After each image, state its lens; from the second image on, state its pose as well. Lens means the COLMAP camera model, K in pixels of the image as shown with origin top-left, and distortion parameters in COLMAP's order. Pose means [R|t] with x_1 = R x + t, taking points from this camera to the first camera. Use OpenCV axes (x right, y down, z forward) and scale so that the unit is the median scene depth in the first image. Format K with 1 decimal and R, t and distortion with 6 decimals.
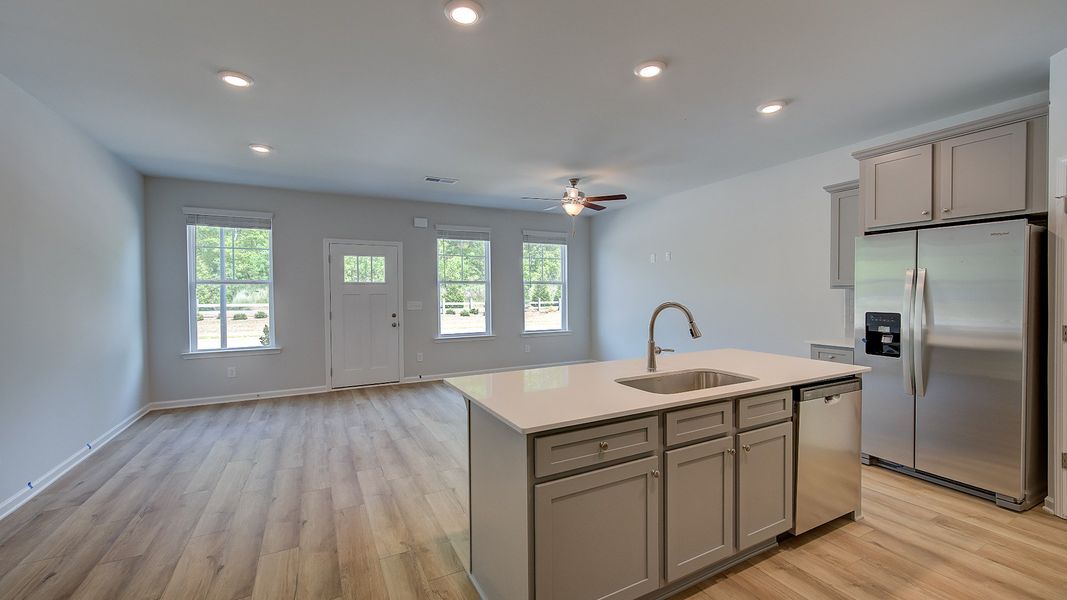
lens RADIAL K [[429.0, 0, 543.5], [0, 429.0, 292.9], [0, 0, 1]] dist [0.003972, -0.001154]
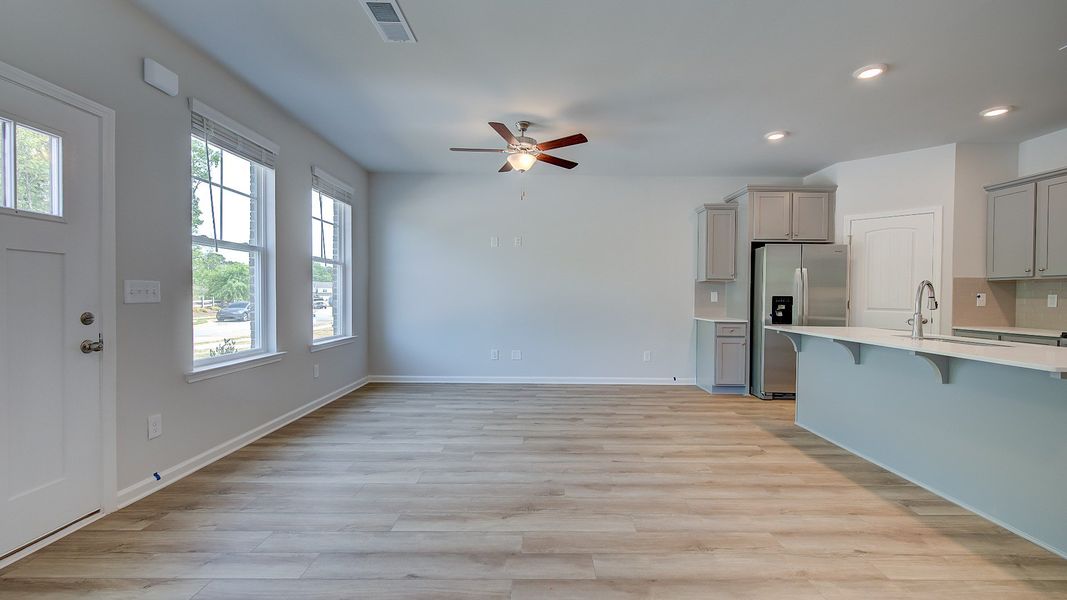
lens RADIAL K [[429.0, 0, 549.0], [0, 429.0, 302.1], [0, 0, 1]] dist [0.003972, -0.001154]
pose [[0.465038, -0.003260, 0.885285, -0.990641], [-0.012635, 0.999867, 0.010320, 0.064801], [-0.885200, -0.015985, 0.464935, 1.081294]]
